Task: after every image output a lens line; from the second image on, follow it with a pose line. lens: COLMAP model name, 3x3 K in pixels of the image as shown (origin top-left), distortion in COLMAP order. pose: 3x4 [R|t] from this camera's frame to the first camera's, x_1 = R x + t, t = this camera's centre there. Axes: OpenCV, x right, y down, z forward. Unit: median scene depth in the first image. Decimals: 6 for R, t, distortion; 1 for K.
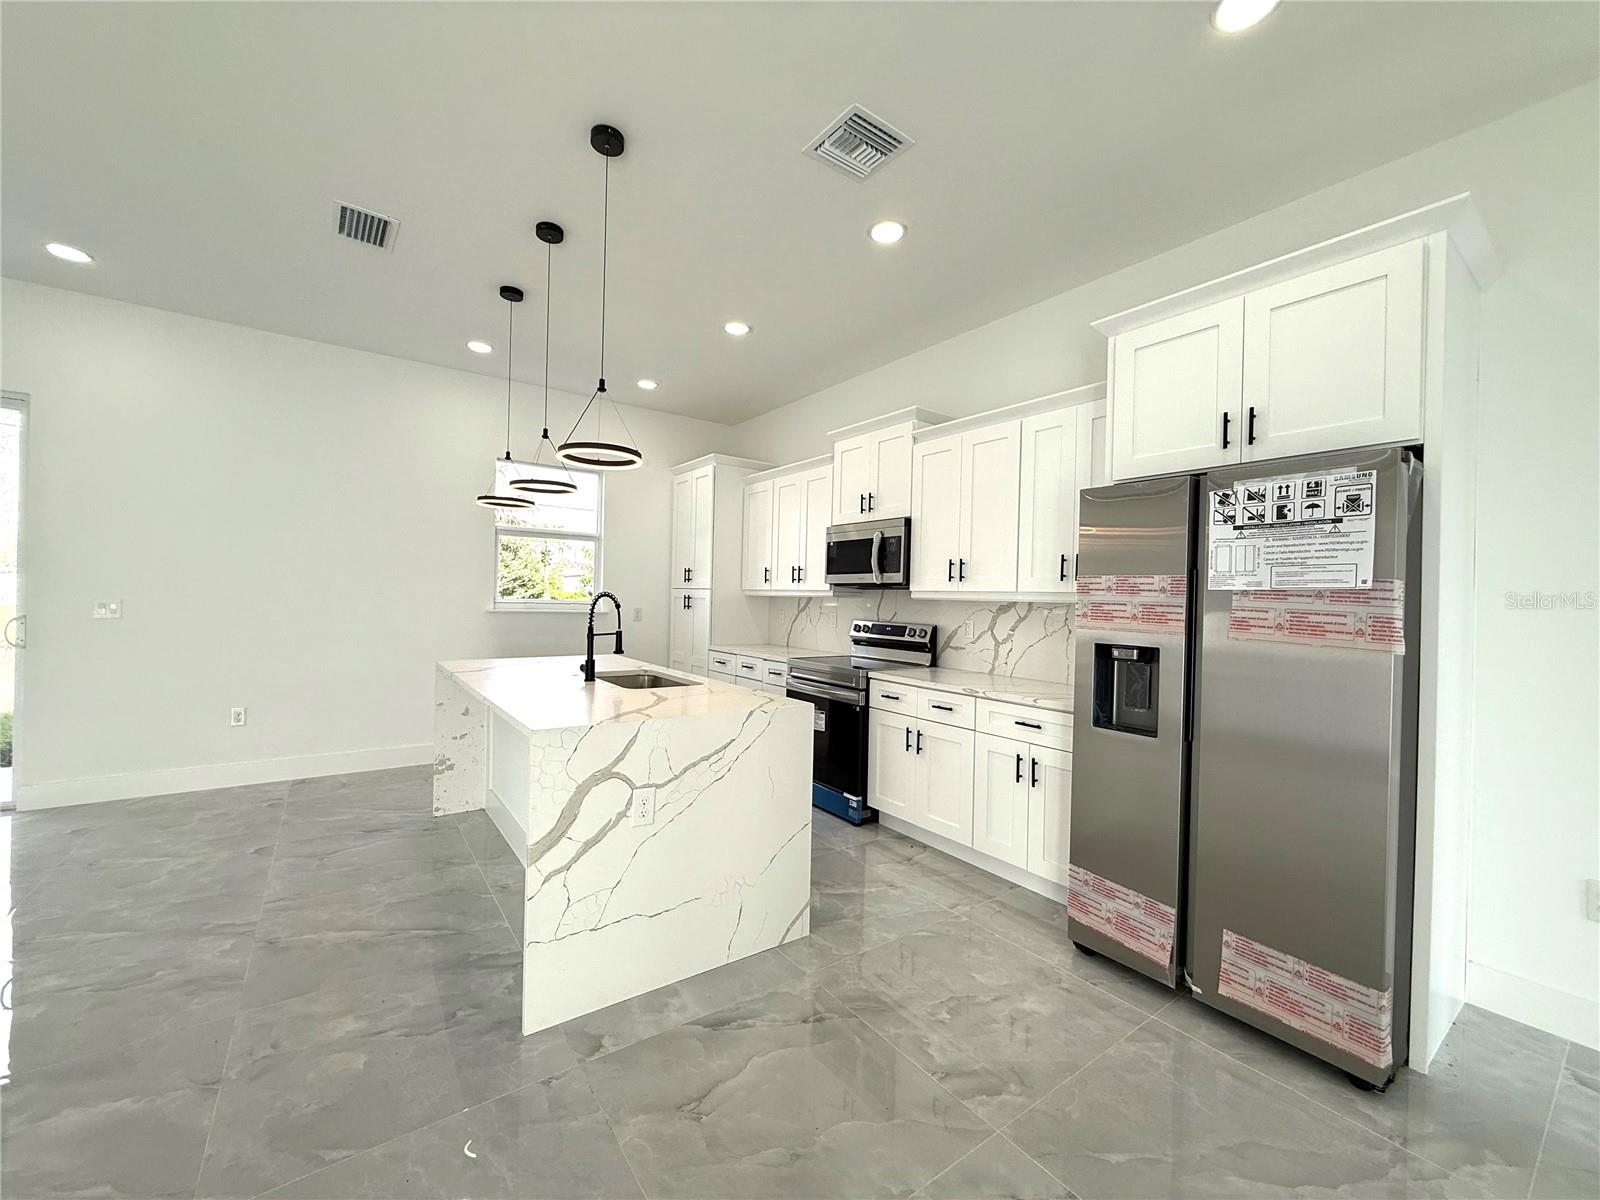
lens RADIAL K [[638.3, 0, 800.0], [0, 638.3, 600.0], [0, 0, 1]] dist [0.000339, -0.000127]
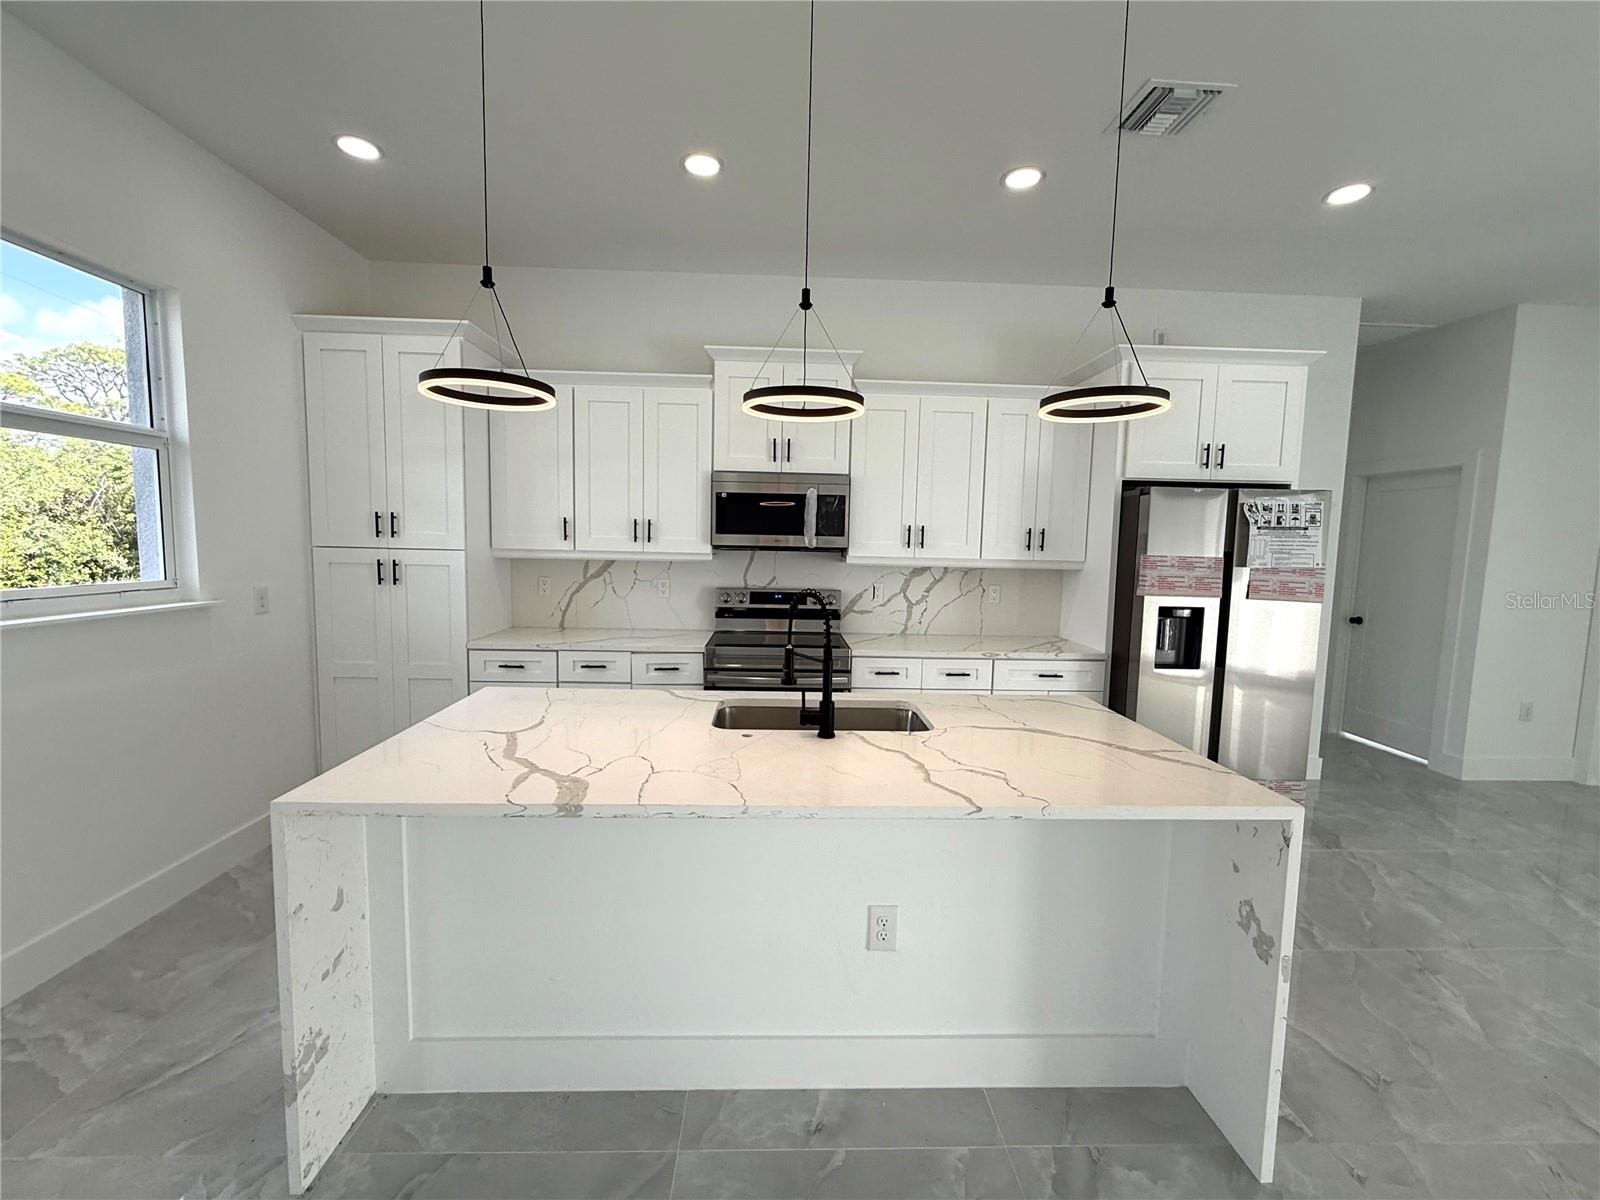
lens RADIAL K [[666.4, 0, 800.0], [0, 666.4, 600.0], [0, 0, 1]] dist [-0.000522, 0.000018]
pose [[0.557933, -0.089902, 0.825002, -1.052142], [-0.005783, 0.993670, 0.112193, -0.092915], [-0.829866, -0.067367, 0.553881, 0.823820]]
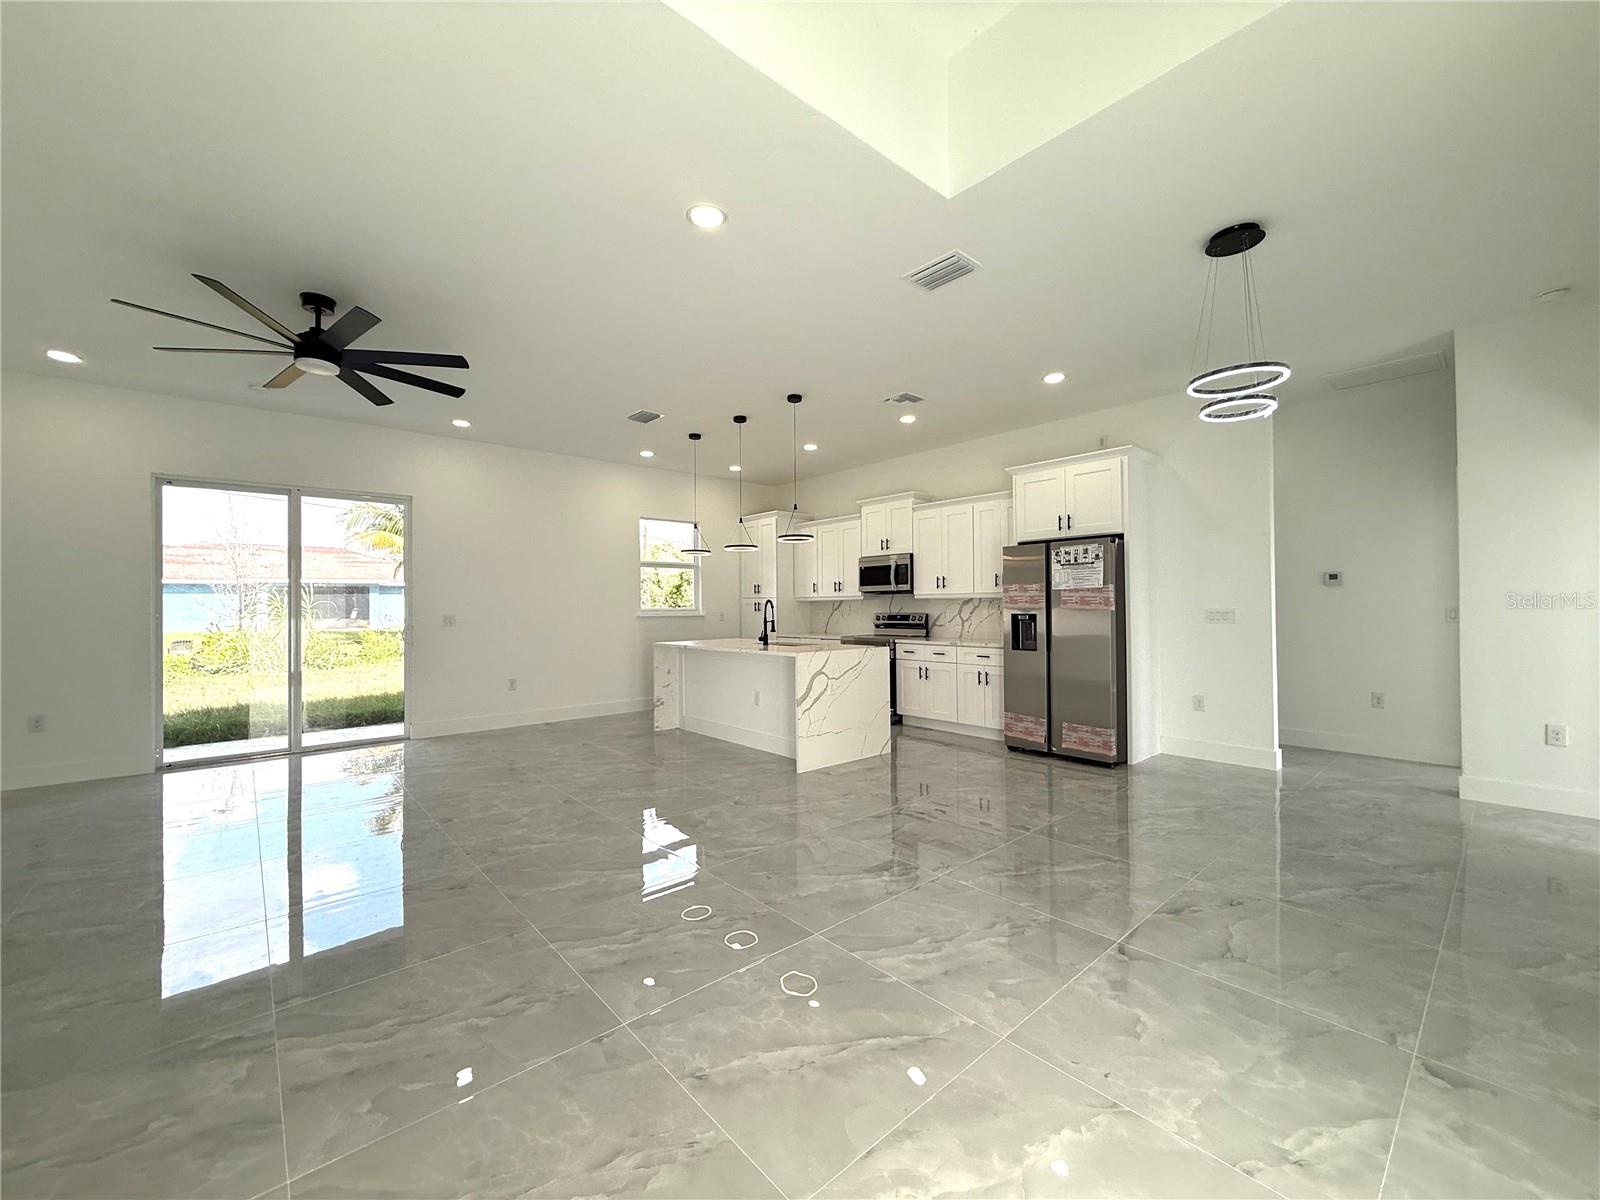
lens RADIAL K [[638.3, 0, 800.0], [0, 638.3, 600.0], [0, 0, 1]] dist [0.000339, -0.000127]
pose [[0.995127, -0.033211, 0.092838, -0.491055], [0.034329, 0.999356, -0.010473, 0.014797], [-0.092430, 0.013609, 0.995626, -1.181524]]
